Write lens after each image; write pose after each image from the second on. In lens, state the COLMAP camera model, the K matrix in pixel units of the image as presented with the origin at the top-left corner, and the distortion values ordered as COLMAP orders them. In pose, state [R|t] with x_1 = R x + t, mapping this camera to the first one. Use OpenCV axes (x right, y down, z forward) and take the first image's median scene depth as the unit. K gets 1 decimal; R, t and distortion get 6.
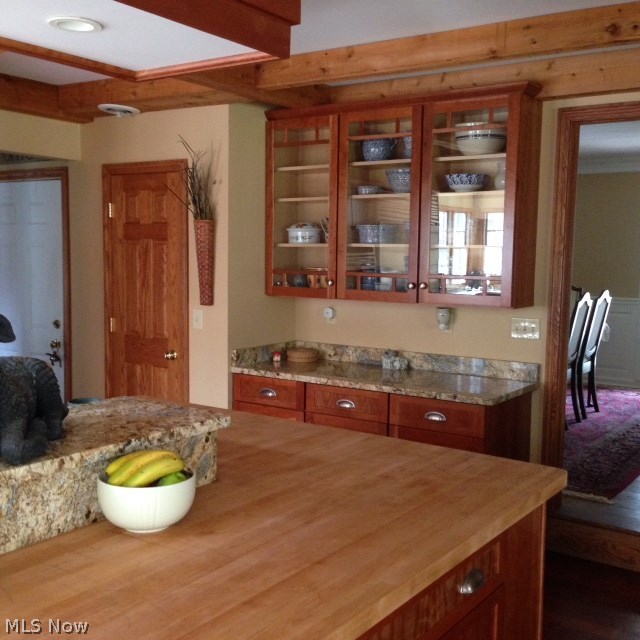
lens RADIAL K [[794.3, 0, 318.1], [0, 794.3, 316.2], [0, 0, 1]] dist [0.063408, 0.000000]
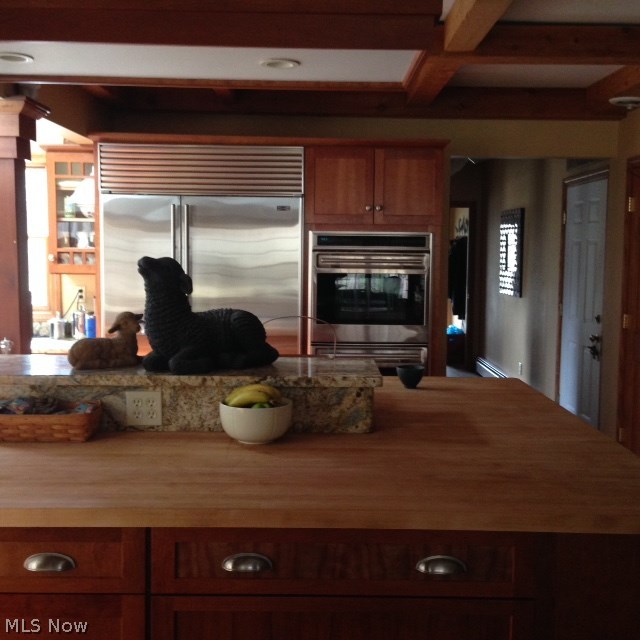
lens RADIAL K [[794.3, 0, 317.6], [0, 794.3, 323.6], [0, 0, 1]] dist [0.063408, 0.000000]
pose [[0.579634, 0.070586, -0.811814, 0.911470], [-0.072352, 0.996765, 0.035008, 0.017637], [0.811659, 0.038444, 0.582866, 0.321610]]
